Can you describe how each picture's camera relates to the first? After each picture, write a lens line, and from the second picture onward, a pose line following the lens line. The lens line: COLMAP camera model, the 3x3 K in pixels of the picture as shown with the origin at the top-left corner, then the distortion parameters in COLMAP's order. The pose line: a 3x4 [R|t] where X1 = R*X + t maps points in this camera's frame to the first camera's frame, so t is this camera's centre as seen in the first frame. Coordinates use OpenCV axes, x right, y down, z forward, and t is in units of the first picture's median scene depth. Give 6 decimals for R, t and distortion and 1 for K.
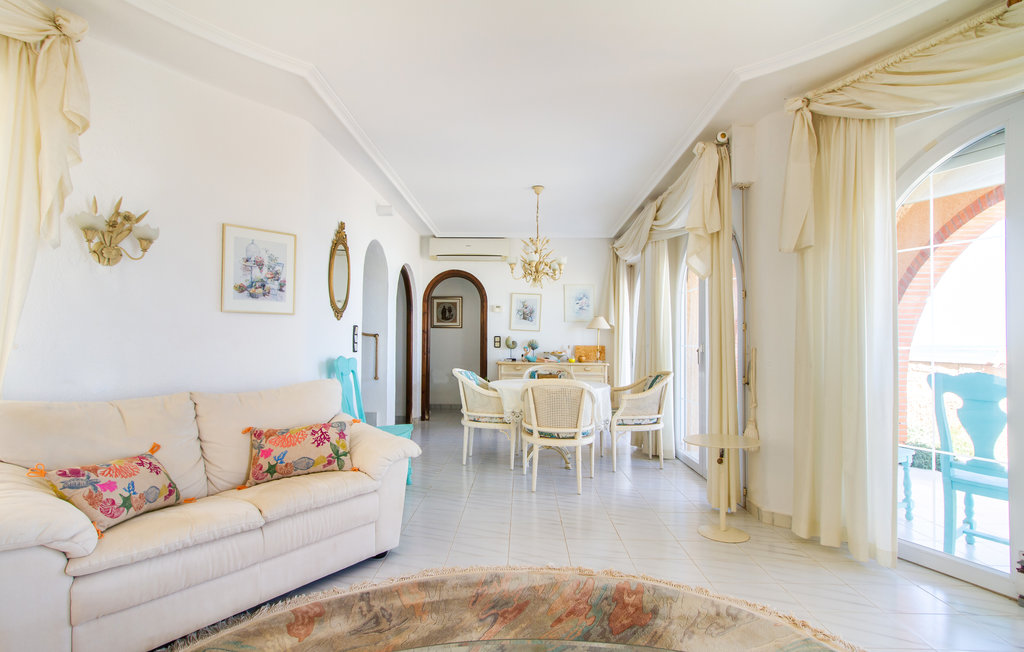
lens RADIAL K [[479.1, 0, 508.1], [0, 479.1, 335.1], [0, 0, 1]] dist [0.002714, 0.000649]
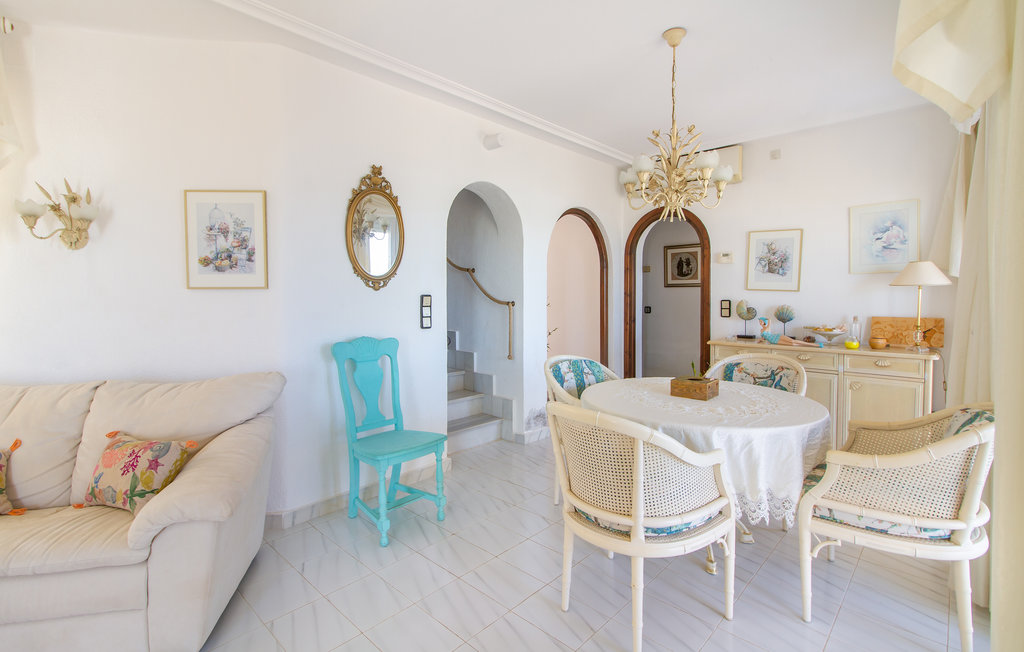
lens RADIAL K [[477.7, 0, 512.1], [0, 477.7, 307.5], [0, 0, 1]] dist [0.002653, 0.000397]
pose [[0.744054, 0.005984, -0.668092, 0.431847], [0.019358, 0.999347, 0.030511, -0.028198], [0.667839, -0.035635, 0.743452, 0.697265]]
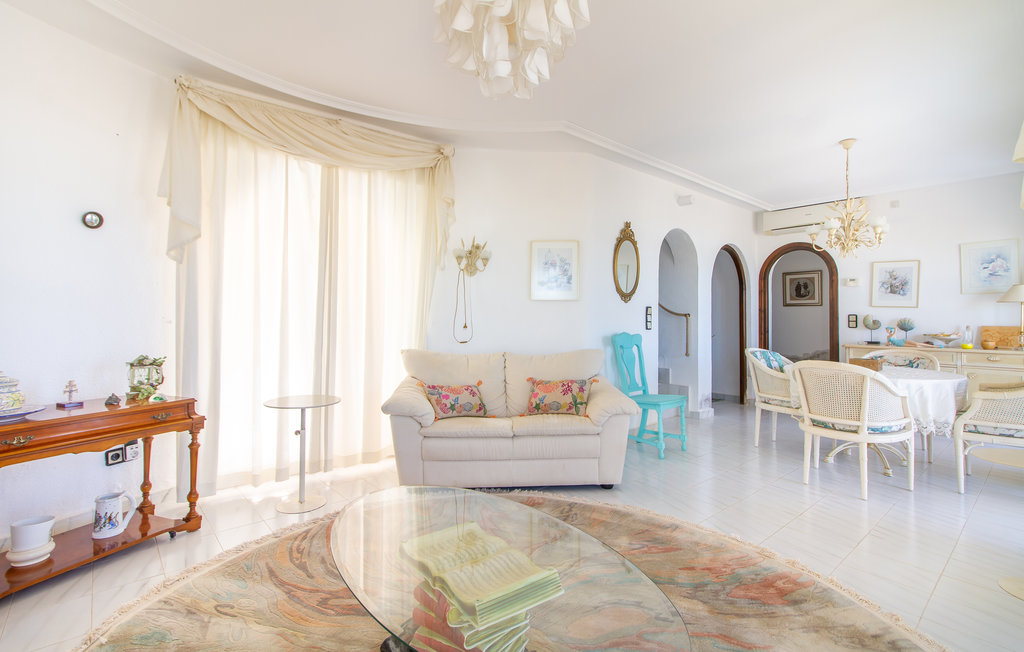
lens RADIAL K [[473.0, 0, 505.6], [0, 473.0, 311.2], [0, 0, 1]] dist [0.001267, 0.000686]
pose [[0.667878, -0.017655, -0.744062, 0.418574], [0.010282, 0.999842, -0.014495, 0.005267], [0.744200, 0.002030, 0.667954, -0.037119]]
